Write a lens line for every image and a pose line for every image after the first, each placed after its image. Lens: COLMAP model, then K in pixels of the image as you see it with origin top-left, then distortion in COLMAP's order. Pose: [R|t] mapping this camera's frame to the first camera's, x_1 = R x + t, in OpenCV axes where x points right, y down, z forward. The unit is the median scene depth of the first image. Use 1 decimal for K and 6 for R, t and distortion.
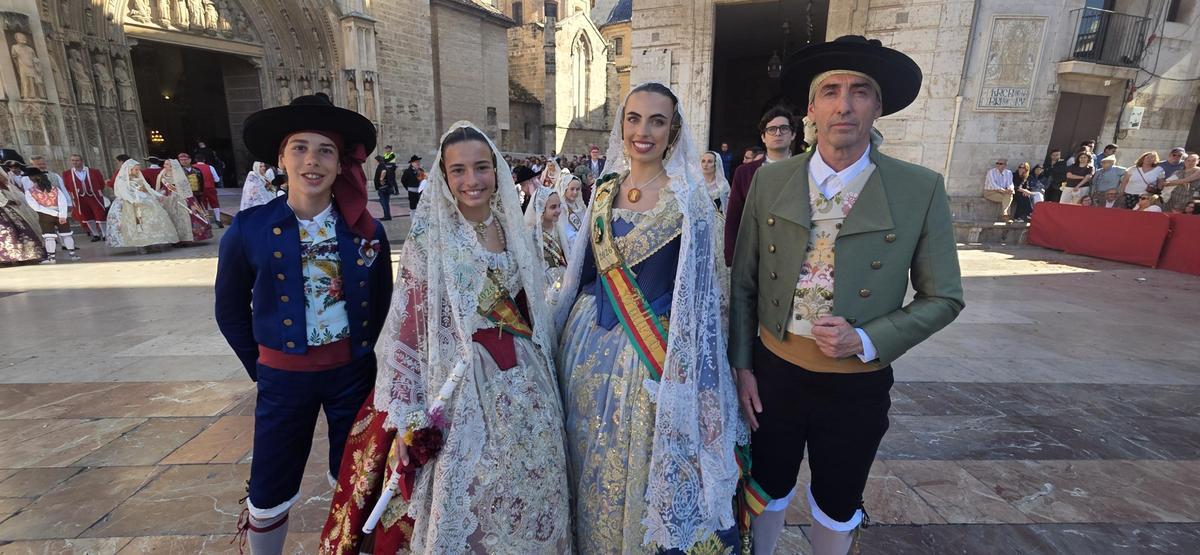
lens RADIAL K [[496.4, 0, 592.0], [0, 496.4, 276.0], [0, 0, 1]] dist [0.000199, 0.002366]
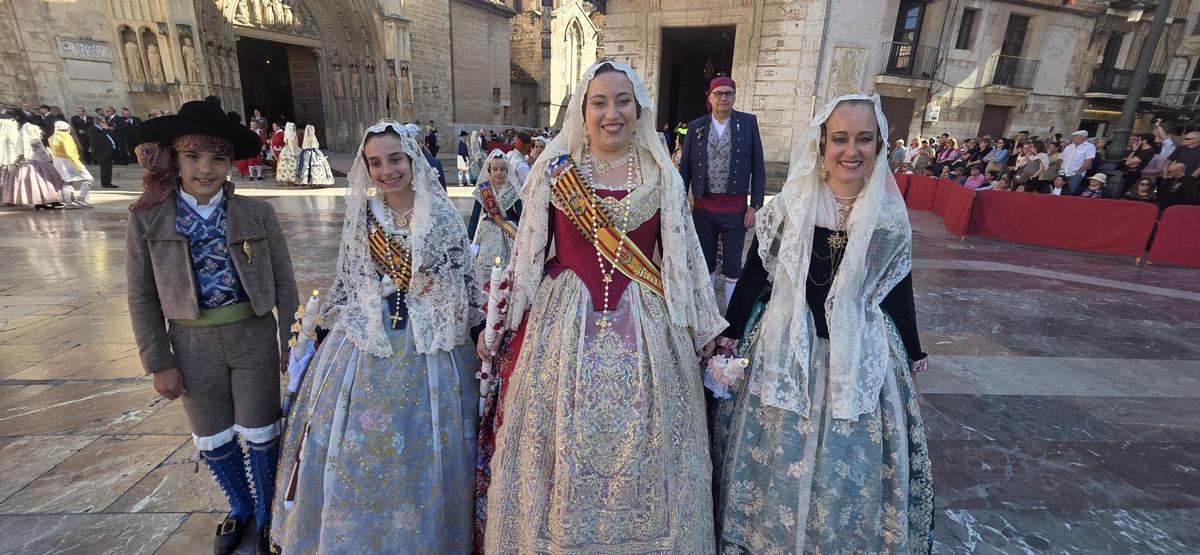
lens RADIAL K [[489.5, 0, 589.3], [0, 489.5, 272.8], [0, 0, 1]] dist [-0.002461, 0.002265]
pose [[0.999769, 0.017568, 0.012364, 0.013635], [-0.018112, 0.998809, 0.045312, 0.046270], [-0.011553, -0.045526, 0.998896, -0.192963]]
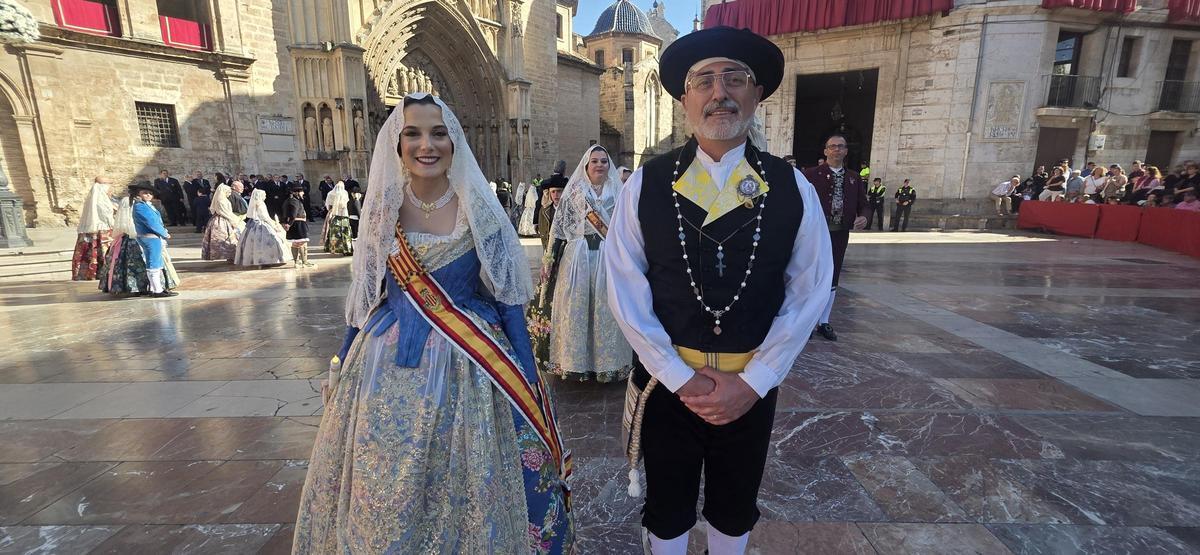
lens RADIAL K [[496.4, 0, 592.0], [0, 496.4, 276.0], [0, 0, 1]] dist [0.000199, 0.002366]
pose [[0.996957, -0.006555, -0.077674, -0.107967], [0.003216, 0.999069, -0.043032, 0.050991], [0.077884, 0.042652, 0.996050, -0.215233]]
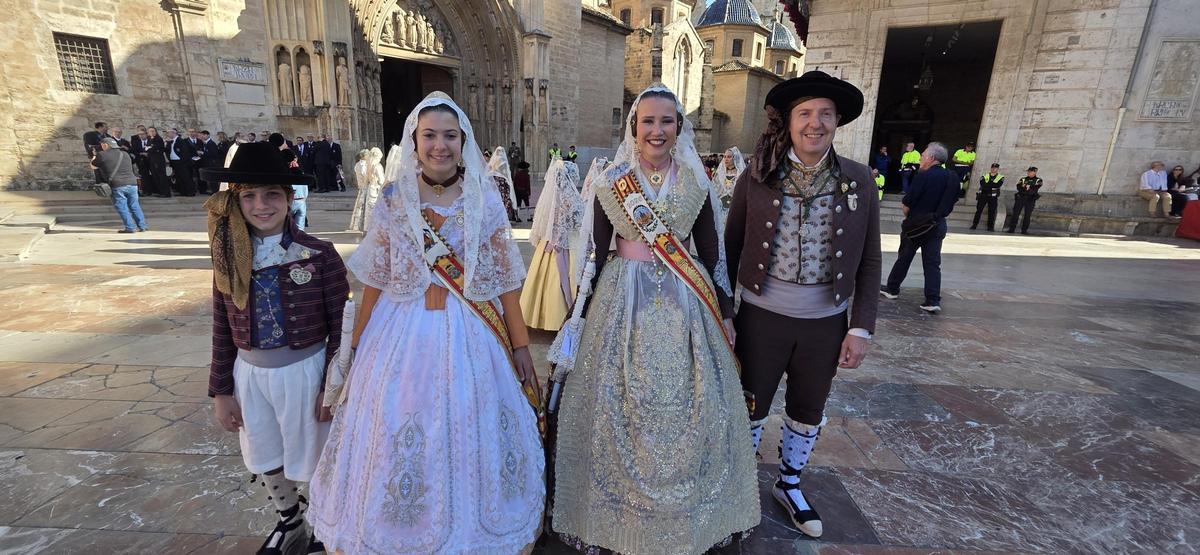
lens RADIAL K [[489.5, 0, 589.3], [0, 489.5, 272.8], [0, 0, 1]] dist [-0.002461, 0.002265]
pose [[0.994026, 0.039330, -0.101808, -0.134090], [-0.038753, 0.999220, 0.007634, 0.022678], [0.102028, -0.003643, 0.994775, -0.096881]]
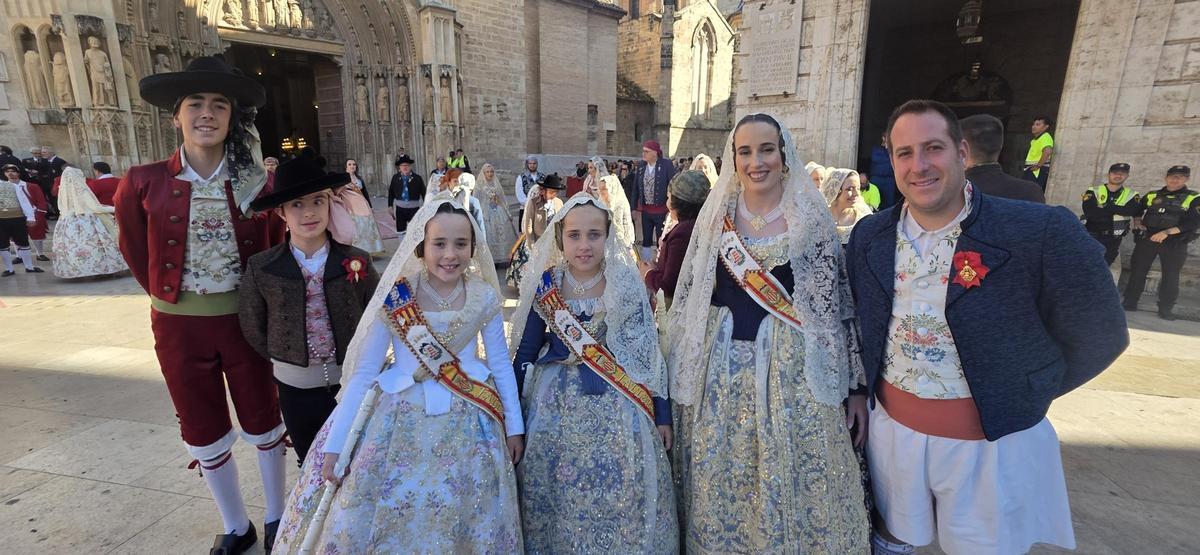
lens RADIAL K [[506.3, 0, 592.0], [0, 506.3, 265.7], [0, 0, 1]] dist [0.003344, 0.000425]
pose [[0.969866, 0.041929, -0.240003, 0.027339], [-0.049896, 0.998384, -0.027212, -0.024453], [0.238475, 0.038367, 0.970391, 0.119398]]
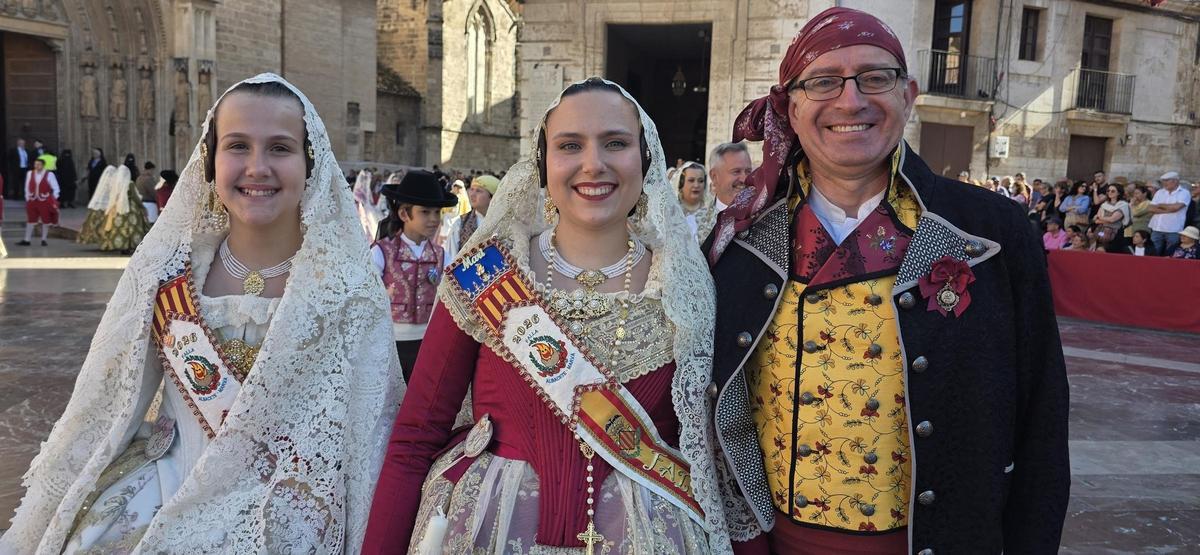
lens RADIAL K [[828.8, 0, 594.5], [0, 828.8, 272.4], [0, 0, 1]] dist [0.040143, -0.037149]
pose [[0.993812, 0.009769, 0.110648, 0.020110], [0.003191, 0.993203, -0.116354, 0.057883], [-0.111032, 0.115987, 0.987025, -0.239992]]
